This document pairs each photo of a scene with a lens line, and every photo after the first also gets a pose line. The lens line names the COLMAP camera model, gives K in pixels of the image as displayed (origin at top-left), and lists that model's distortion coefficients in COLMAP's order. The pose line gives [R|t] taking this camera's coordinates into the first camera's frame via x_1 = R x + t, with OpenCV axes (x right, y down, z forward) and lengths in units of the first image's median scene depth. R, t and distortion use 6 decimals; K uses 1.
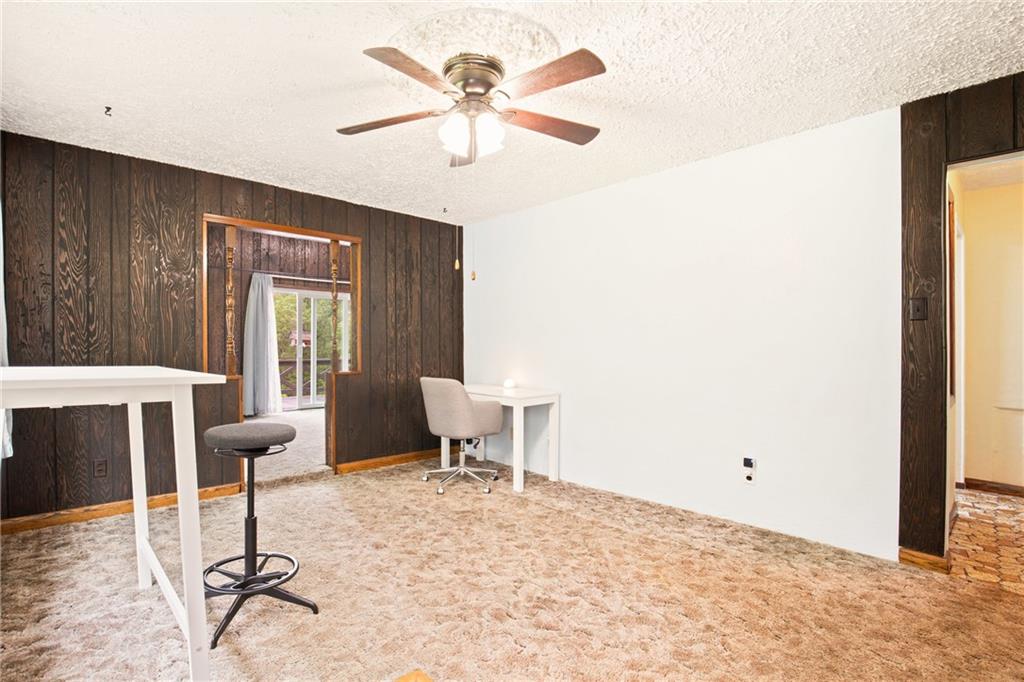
lens RADIAL K [[475.4, 0, 510.0], [0, 475.4, 341.3], [0, 0, 1]] dist [-0.029193, 0.003529]
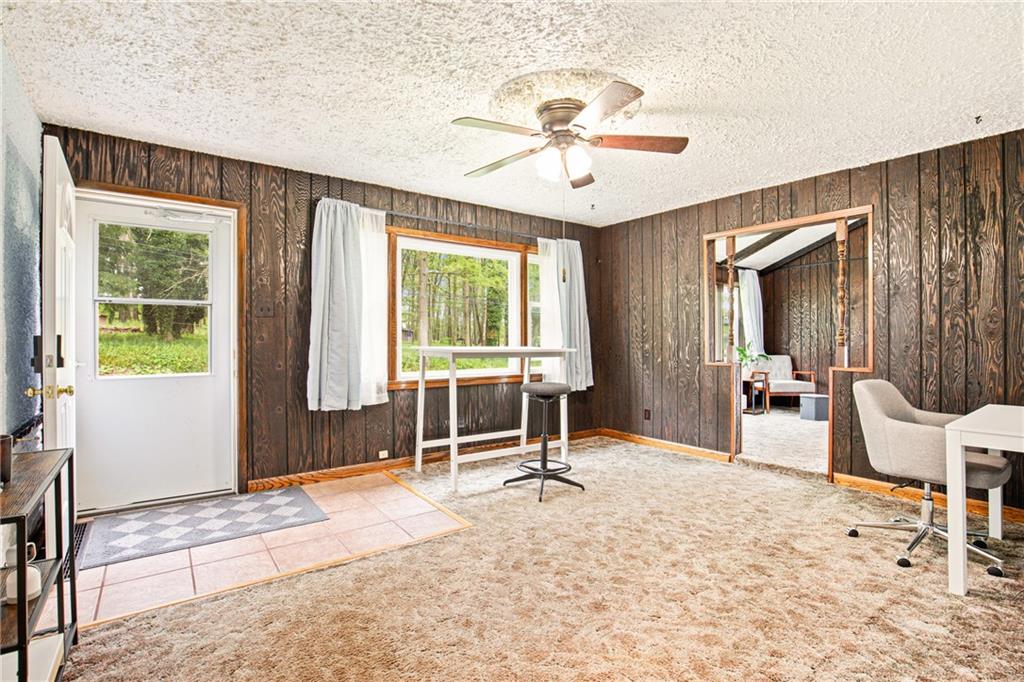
lens RADIAL K [[475.4, 0, 510.2], [0, 475.4, 339.0], [0, 0, 1]] dist [-0.029193, 0.003529]
pose [[-0.082596, -0.003000, -0.996579, 0.675101], [0.005888, 0.999977, -0.003498, 0.013614], [0.996566, -0.006157, -0.082576, 0.570013]]
